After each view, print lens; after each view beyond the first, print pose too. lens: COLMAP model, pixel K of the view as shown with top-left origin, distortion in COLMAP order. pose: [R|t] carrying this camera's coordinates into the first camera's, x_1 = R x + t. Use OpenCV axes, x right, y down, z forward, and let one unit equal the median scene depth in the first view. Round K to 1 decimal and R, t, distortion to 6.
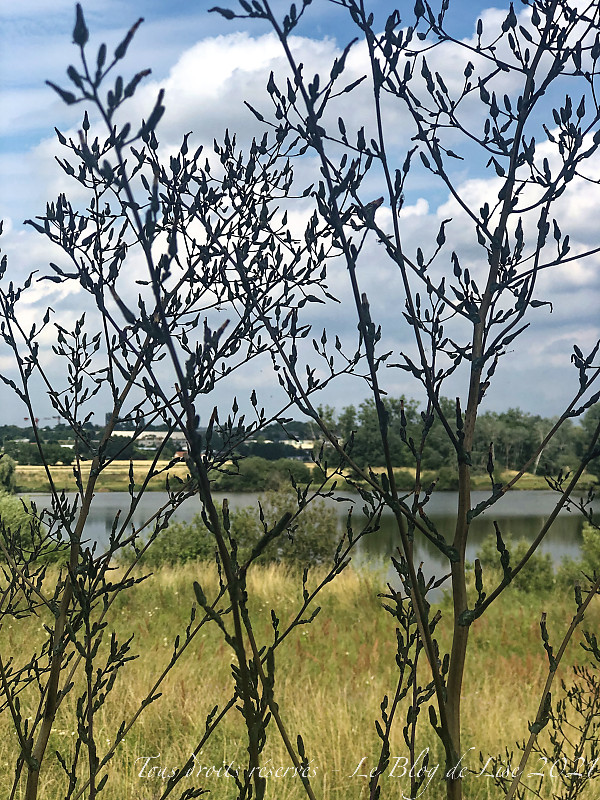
lens RADIAL K [[1323.6, 0, 300.0], [0, 1323.6, 400.0], [0, 0, 1]] dist [-0.109506, 1.239665]
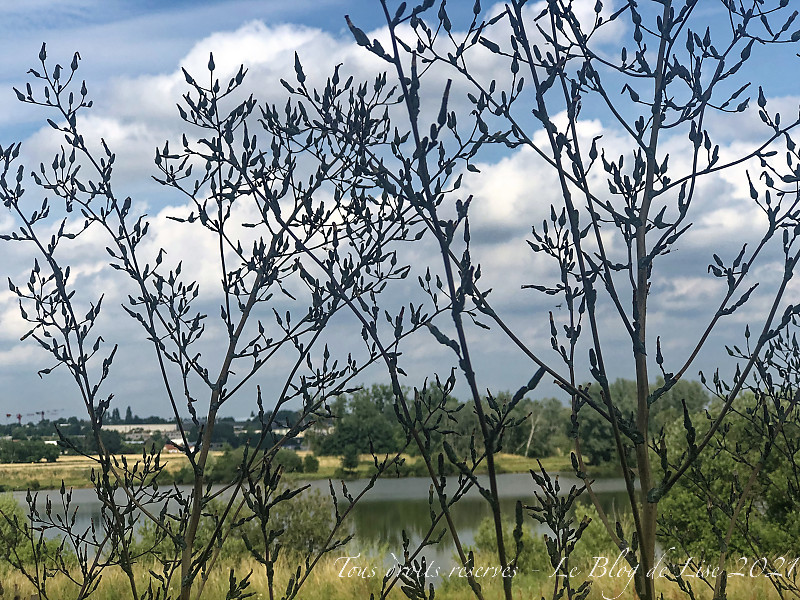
lens RADIAL K [[1323.6, 0, 400.0], [0, 1323.6, 300.0], [0, 0, 1]] dist [-0.109506, 1.239665]
pose [[0.995694, -0.012563, 0.091847, -0.137628], [0.019460, 0.997025, -0.074579, 0.067543], [-0.090637, 0.076045, 0.992976, -0.034407]]
